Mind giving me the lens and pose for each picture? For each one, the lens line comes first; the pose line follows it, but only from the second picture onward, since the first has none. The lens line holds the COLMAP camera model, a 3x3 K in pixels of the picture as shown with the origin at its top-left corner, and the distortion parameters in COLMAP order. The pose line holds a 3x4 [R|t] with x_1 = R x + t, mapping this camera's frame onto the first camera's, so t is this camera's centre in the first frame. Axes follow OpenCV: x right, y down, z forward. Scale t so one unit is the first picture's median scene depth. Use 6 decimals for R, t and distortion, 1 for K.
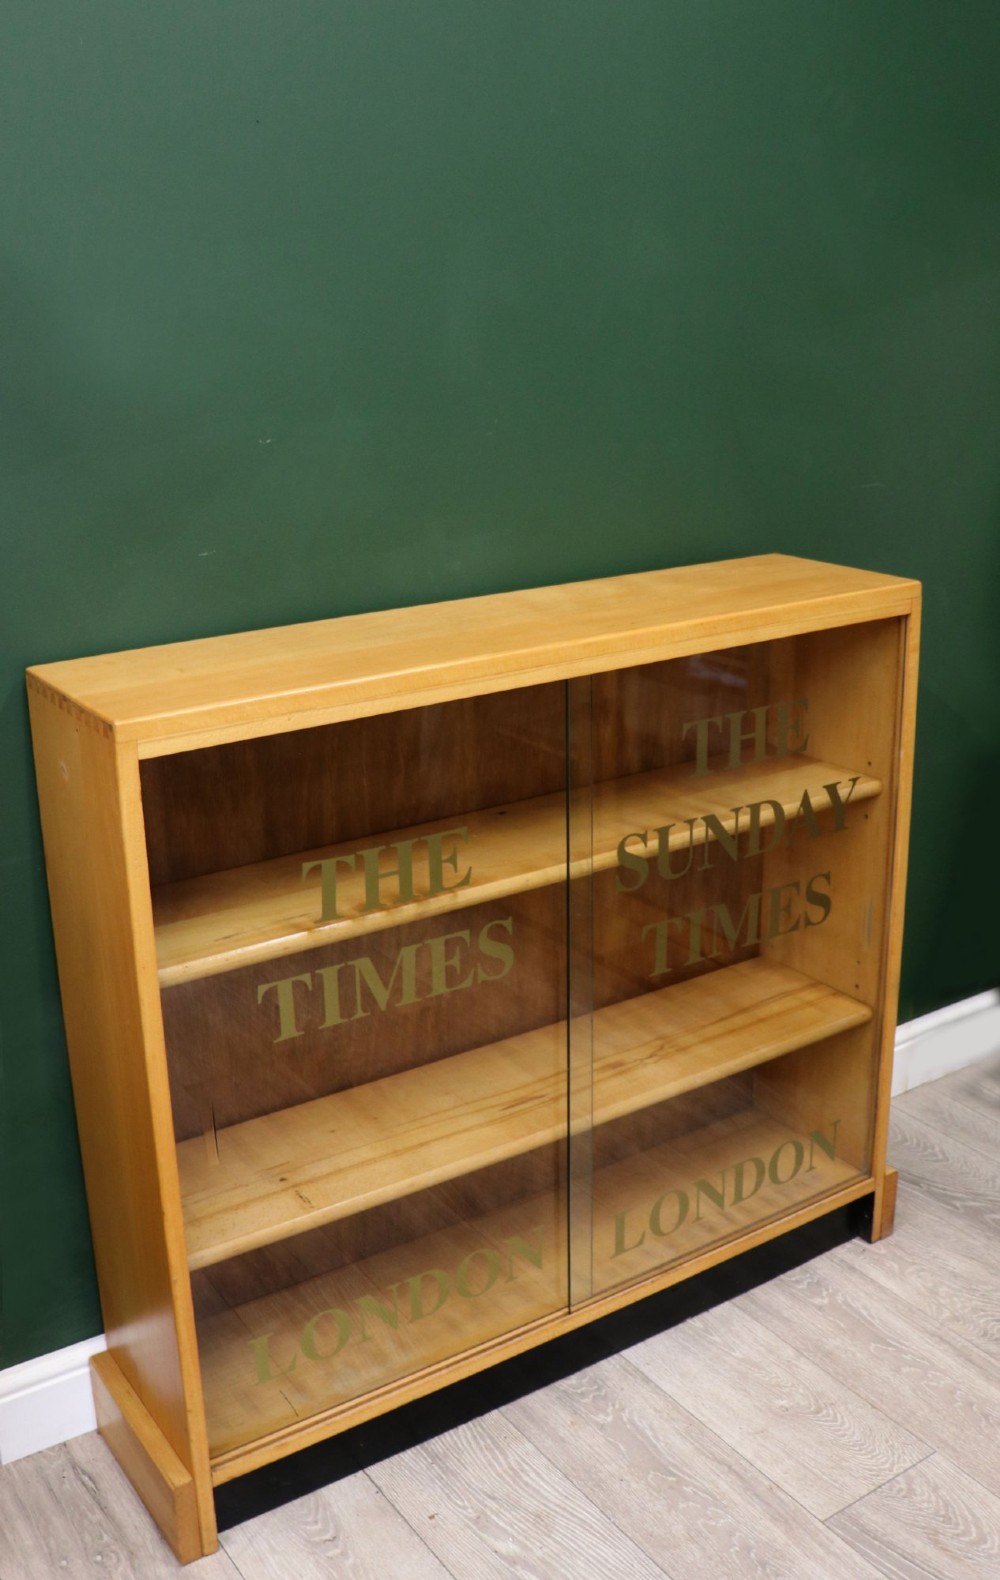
lens RADIAL K [[1542.5, 0, 496.9], [0, 1542.5, 774.4], [0, 0, 1]] dist [-0.108904, 0.000000]
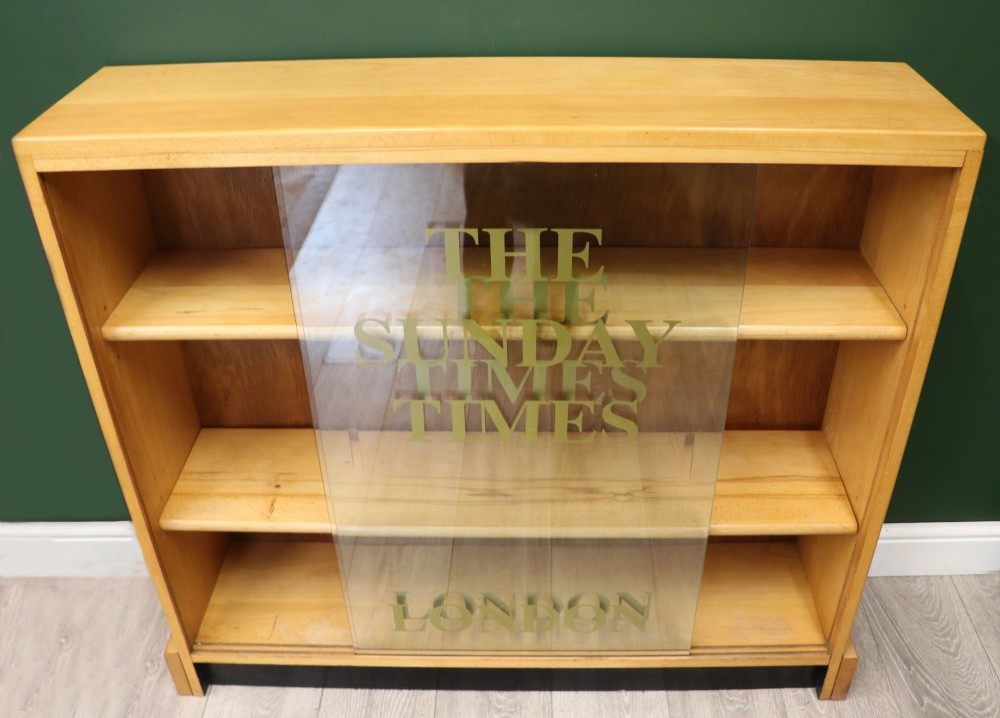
lens RADIAL K [[951.6, 0, 532.2], [0, 951.6, 387.0], [0, 0, 1]] dist [-0.110513, 0.000000]
pose [[0.831112, 0.333826, -0.444763, 0.359322], [-0.181961, 0.919002, 0.349751, -0.135004], [0.525493, -0.209753, 0.824537, 0.429755]]
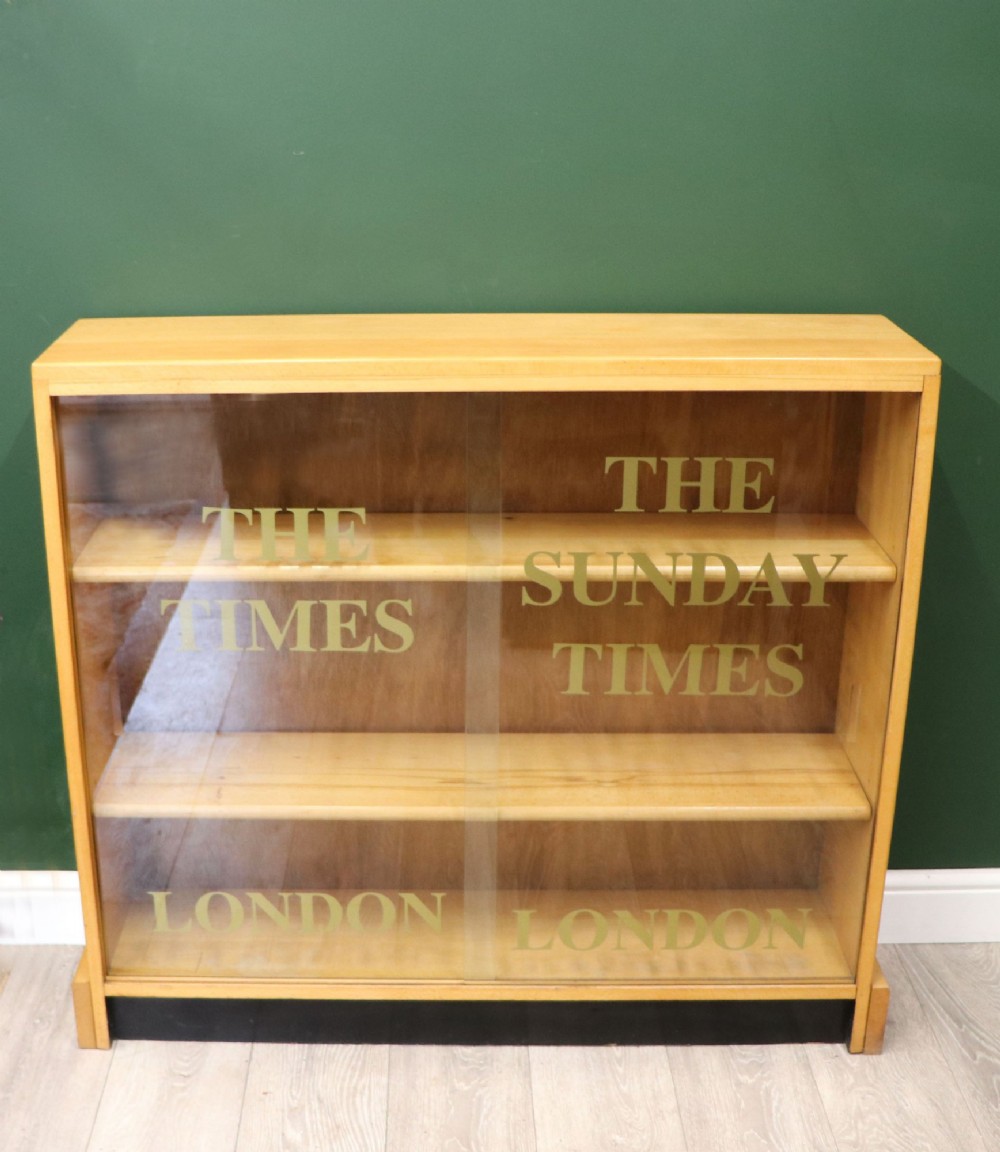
lens RADIAL K [[1635.5, 0, 394.8], [0, 1635.5, 625.1], [0, 0, 1]] dist [-0.124034, 0.000000]
pose [[0.818115, 0.222277, -0.530359, 0.583377], [-0.179423, 0.974901, 0.131814, -0.040153], [0.546346, -0.012681, 0.837463, 0.007829]]
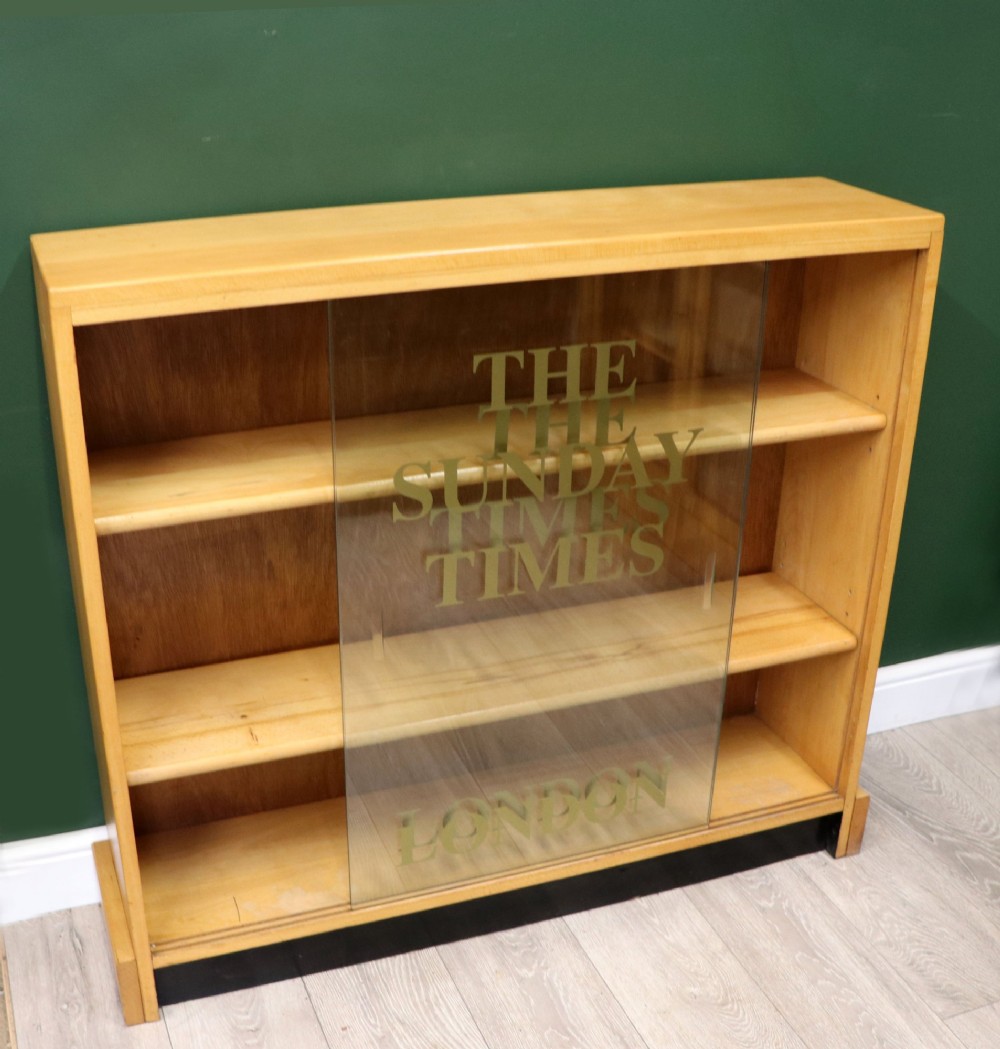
lens RADIAL K [[1363.1, 0, 421.0], [0, 1363.1, 583.7], [0, 0, 1]] dist [-0.133594, 0.000000]
pose [[0.966415, 0.127938, -0.222875, 0.182223], [-0.090218, 0.980972, 0.171915, -0.012006], [0.240629, -0.146034, 0.959569, 0.086934]]
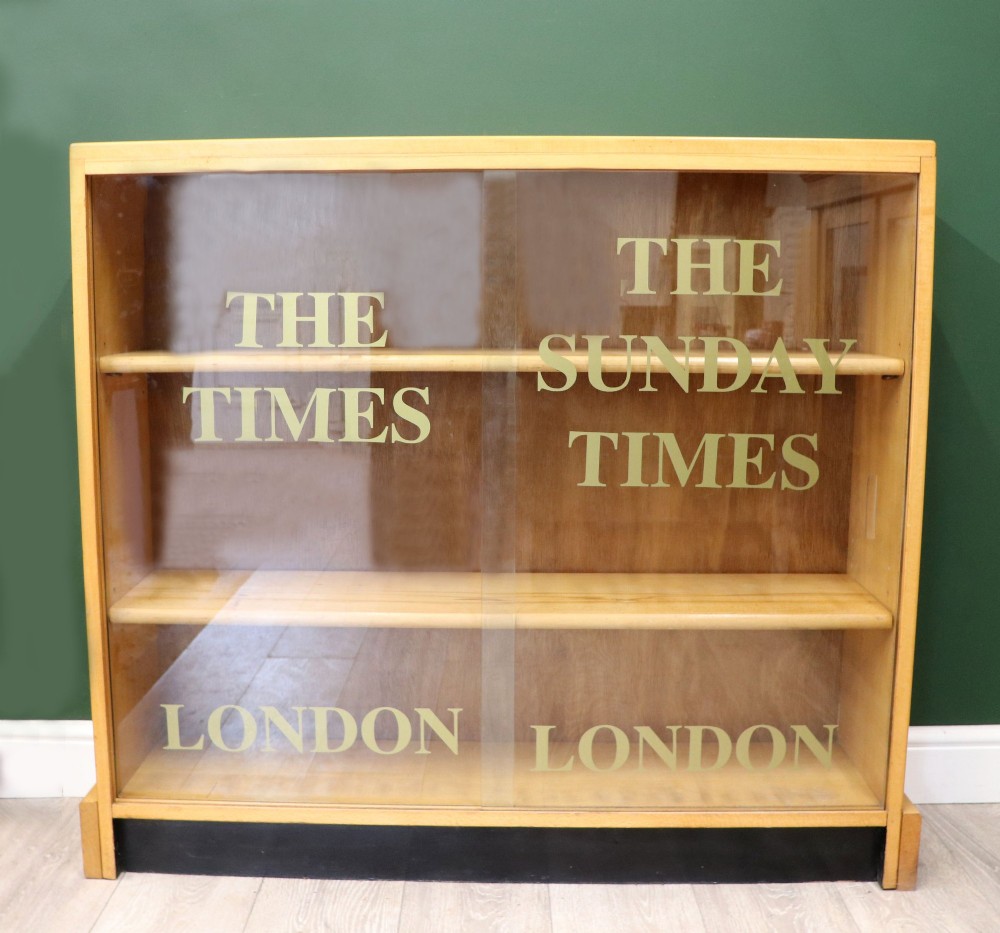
lens RADIAL K [[1269.9, 0, 463.9], [0, 1269.9, 456.3], [0, 0, 1]] dist [-0.119421, 0.000000]
pose [[0.816566, 0.102500, -0.568079, 0.522250], [-0.190880, 0.976694, -0.098147, 0.210442], [0.544780, 0.188579, 0.817100, 0.247748]]
